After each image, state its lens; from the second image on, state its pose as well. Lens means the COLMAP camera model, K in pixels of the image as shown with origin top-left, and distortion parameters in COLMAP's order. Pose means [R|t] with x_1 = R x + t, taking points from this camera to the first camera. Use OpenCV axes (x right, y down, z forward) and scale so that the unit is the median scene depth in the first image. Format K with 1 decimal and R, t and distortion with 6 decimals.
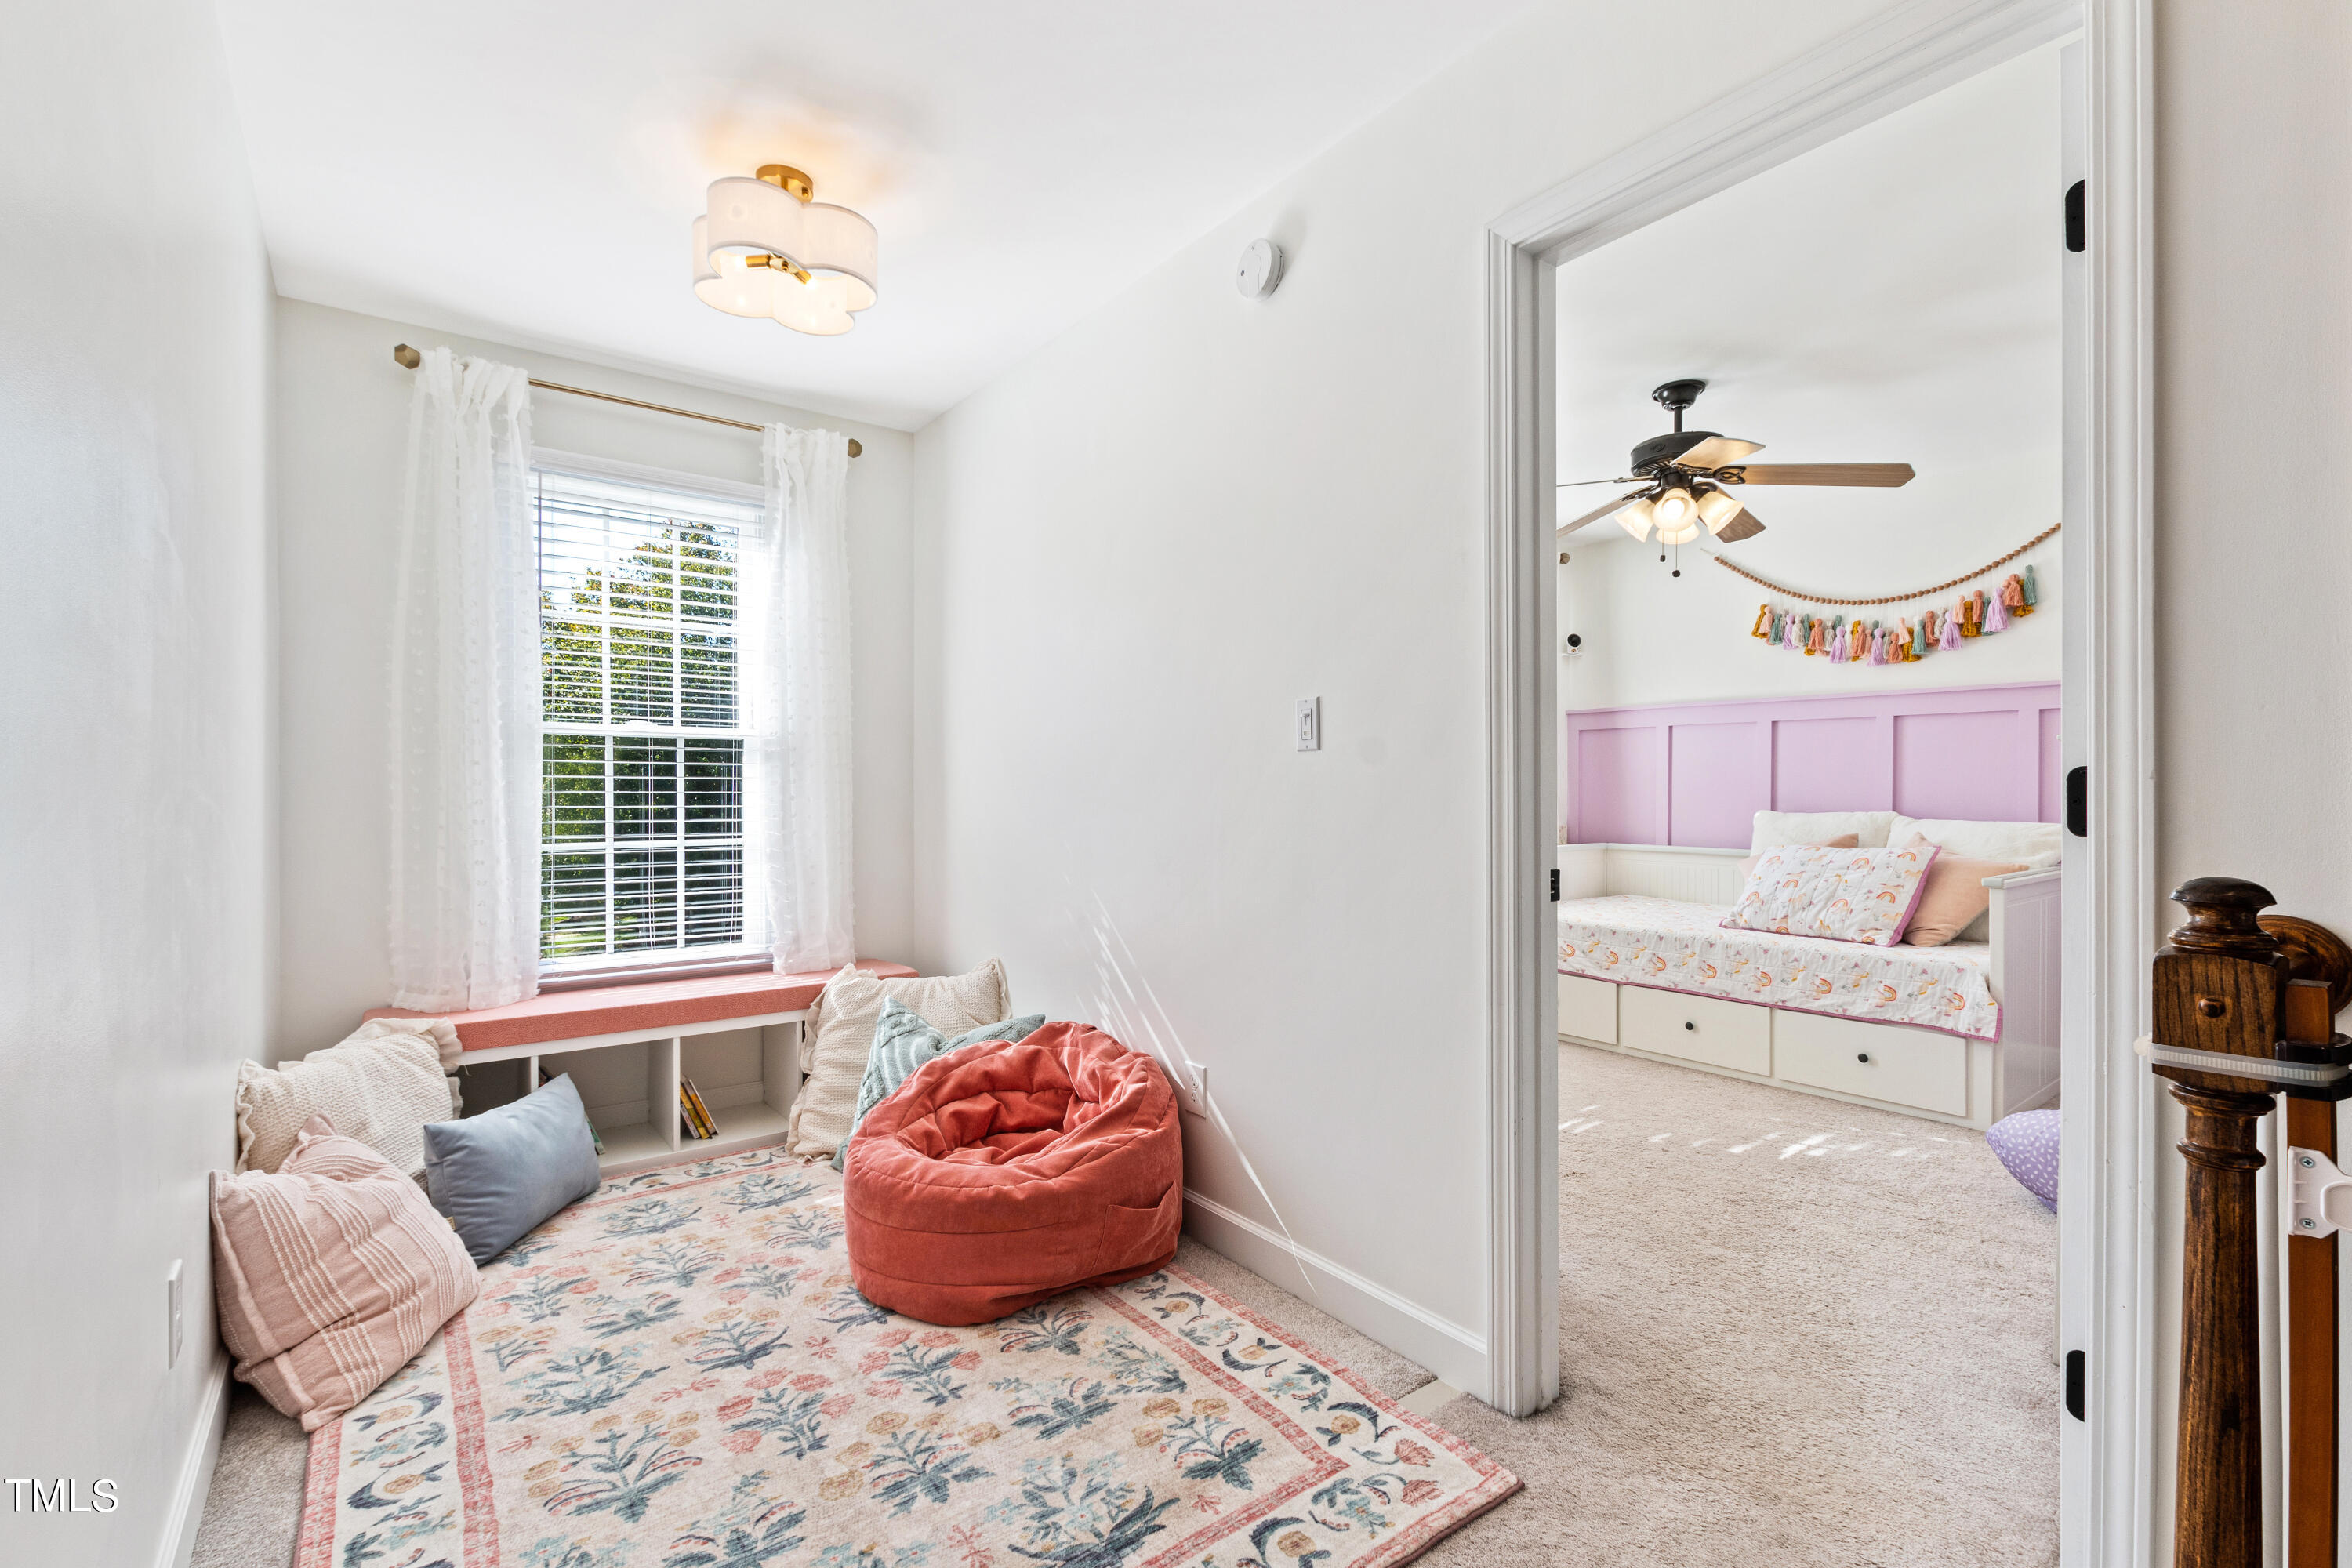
lens RADIAL K [[1034.5, 0, 1185.0], [0, 1034.5, 807.1], [0, 0, 1]] dist [-0.001801, -0.000902]
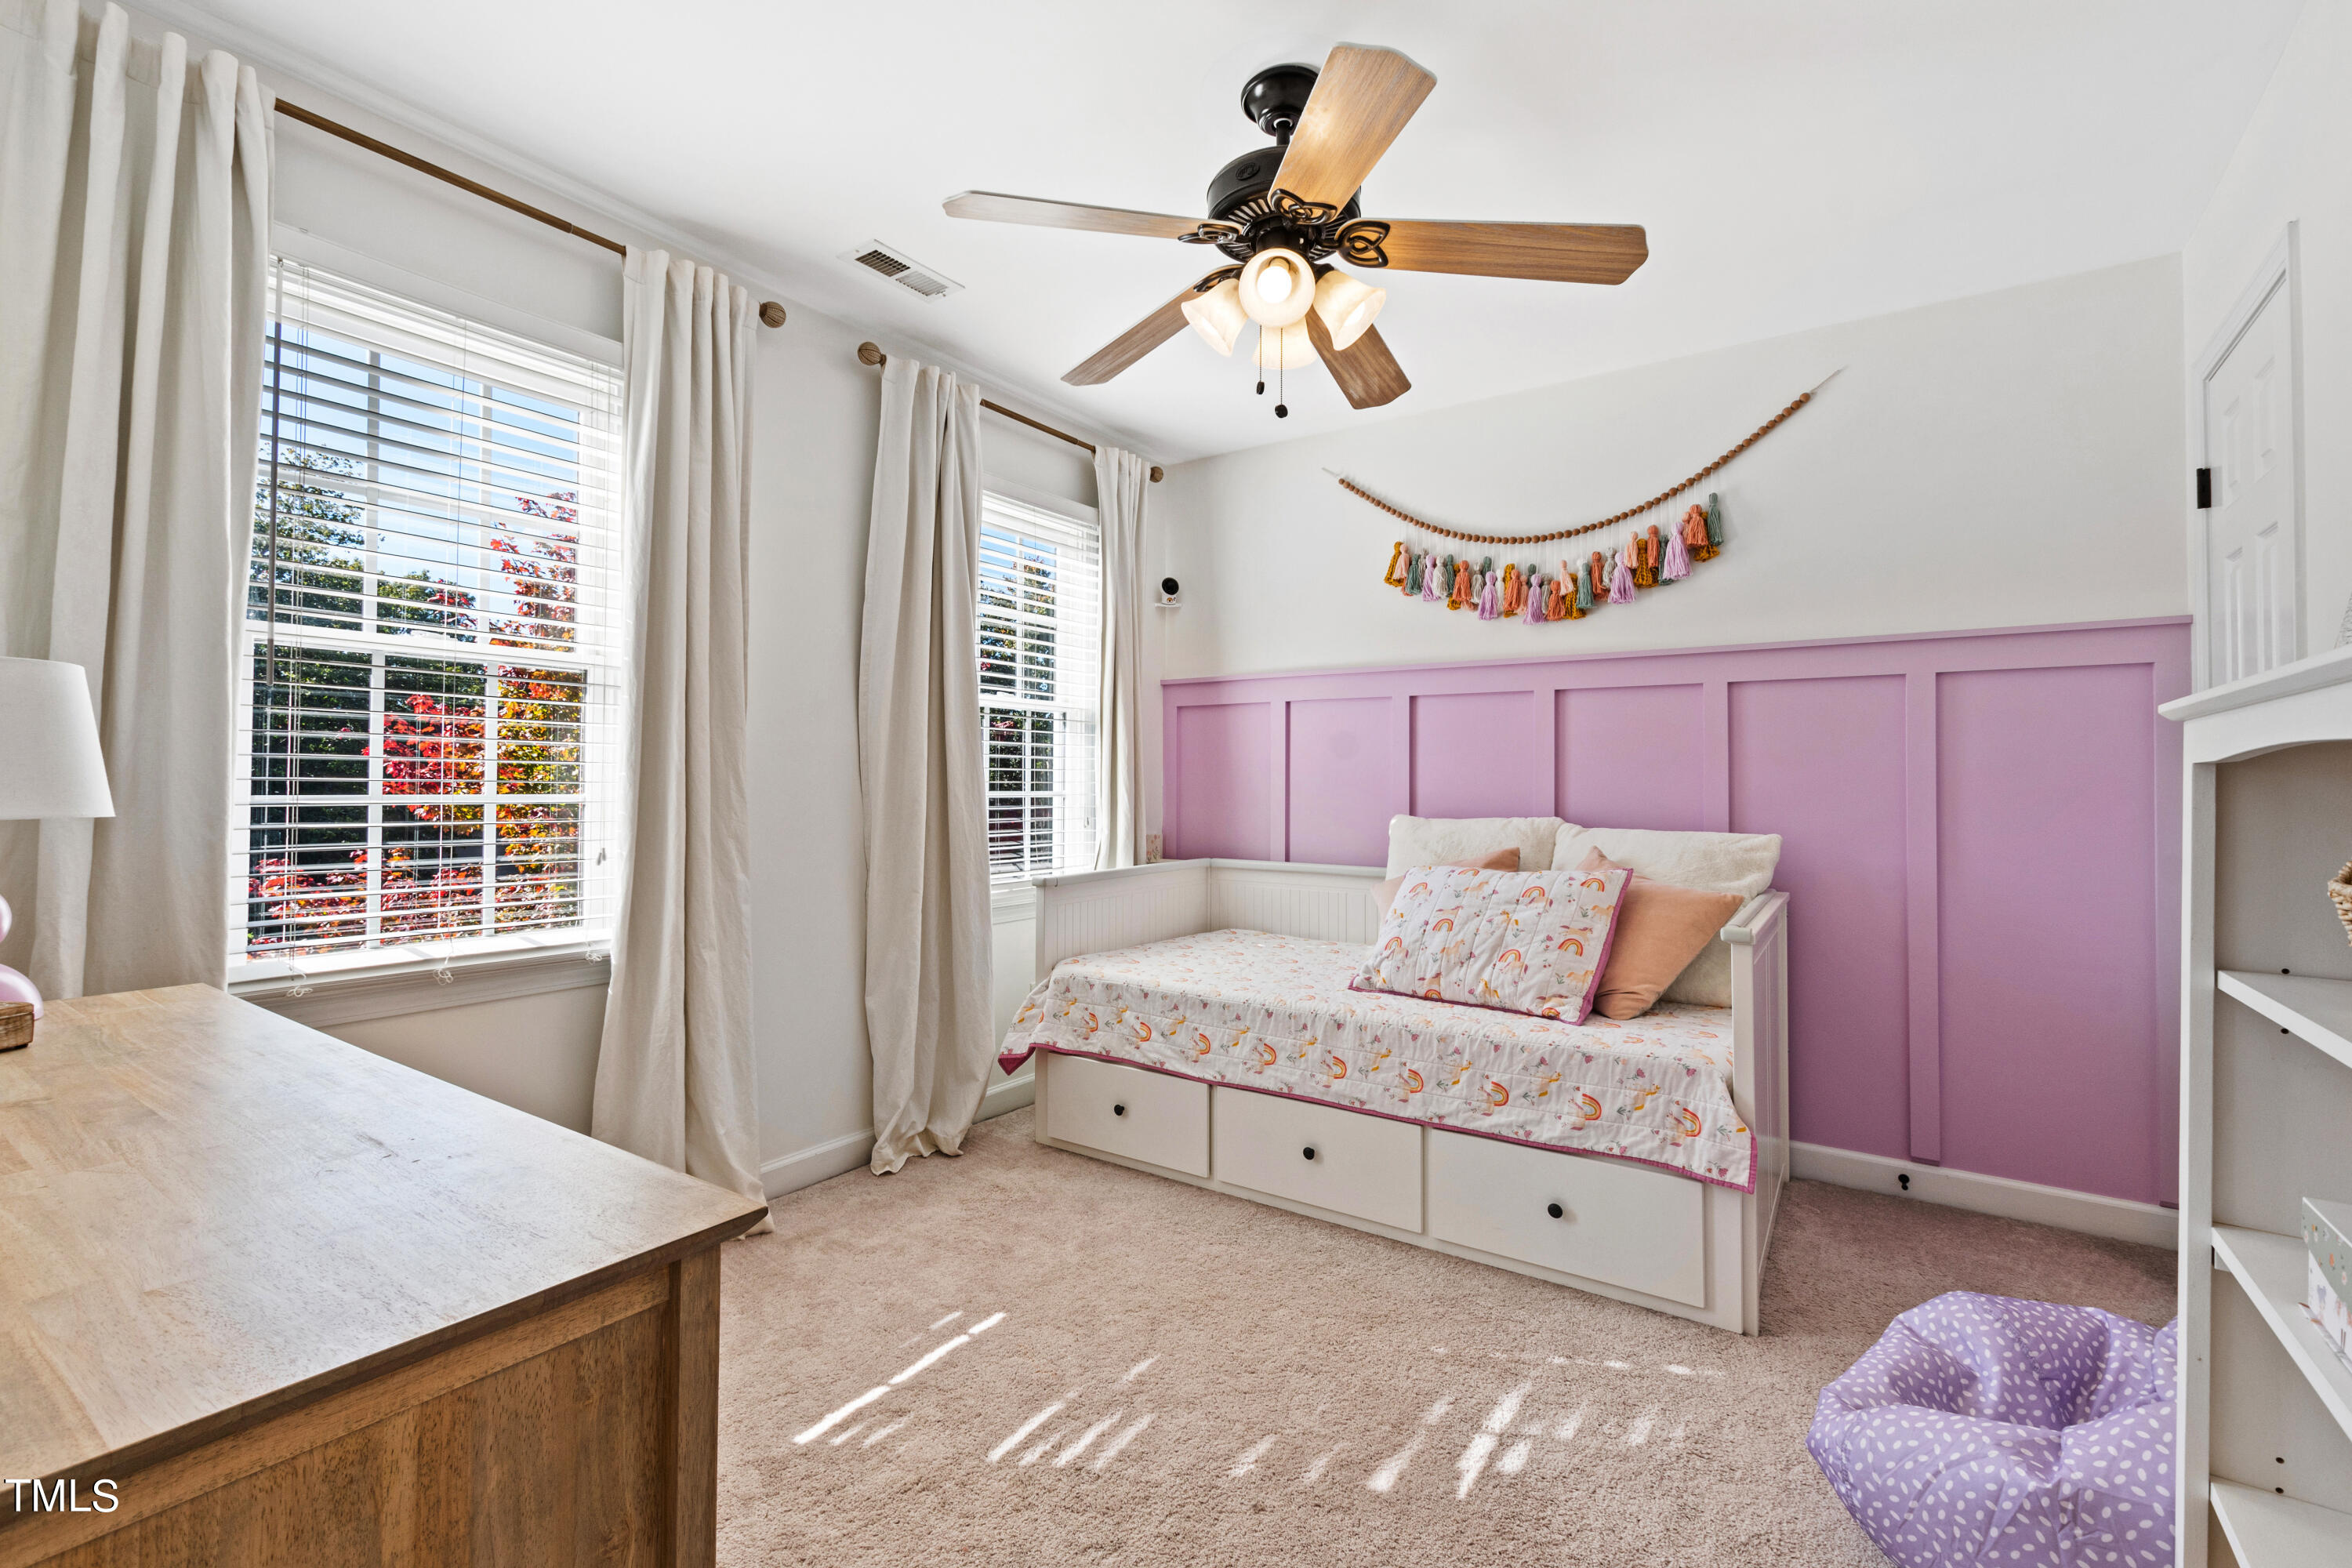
lens RADIAL K [[1034.5, 0, 1172.0], [0, 1034.5, 767.0], [0, 0, 1]] dist [-0.001801, -0.000902]
pose [[0.952181, 0.008534, 0.305415, 0.201761], [0.001771, 0.999439, -0.033450, -0.007756], [-0.305530, 0.032391, 0.951632, 0.393277]]
